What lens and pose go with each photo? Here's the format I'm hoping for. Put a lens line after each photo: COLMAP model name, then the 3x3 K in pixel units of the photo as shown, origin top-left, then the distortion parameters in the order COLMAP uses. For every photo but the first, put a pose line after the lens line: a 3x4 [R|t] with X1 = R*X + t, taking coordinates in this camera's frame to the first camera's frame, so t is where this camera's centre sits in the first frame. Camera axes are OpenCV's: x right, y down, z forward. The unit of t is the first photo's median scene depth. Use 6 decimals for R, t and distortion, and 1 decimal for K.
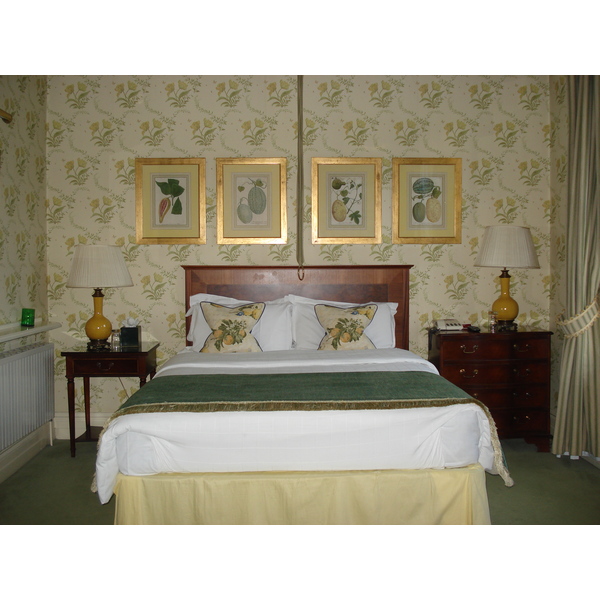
lens RADIAL K [[671.1, 0, 300.2], [0, 671.1, 299.3], [0, 0, 1]] dist [-0.093853, 0.000000]
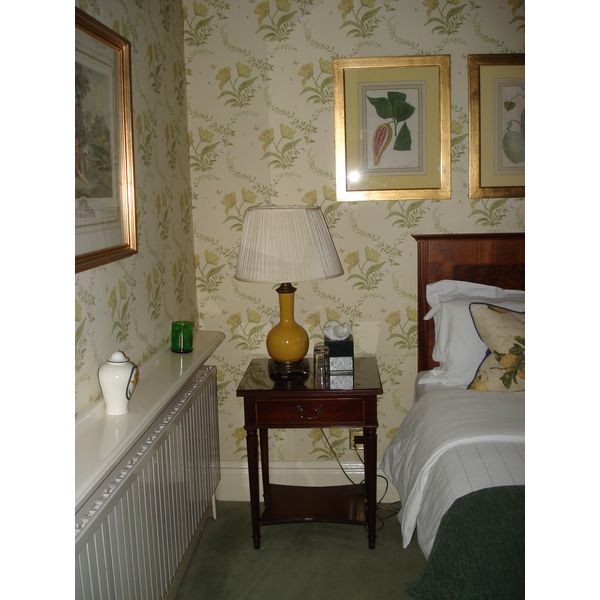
lens RADIAL K [[671.1, 0, 299.8], [0, 671.1, 300.7], [0, 0, 1]] dist [-0.093853, 0.000000]
pose [[0.994187, -0.011174, -0.107088, -0.214997], [0.023504, 0.993136, 0.114575, -0.063125], [0.105073, -0.116426, 0.987626, 0.374236]]
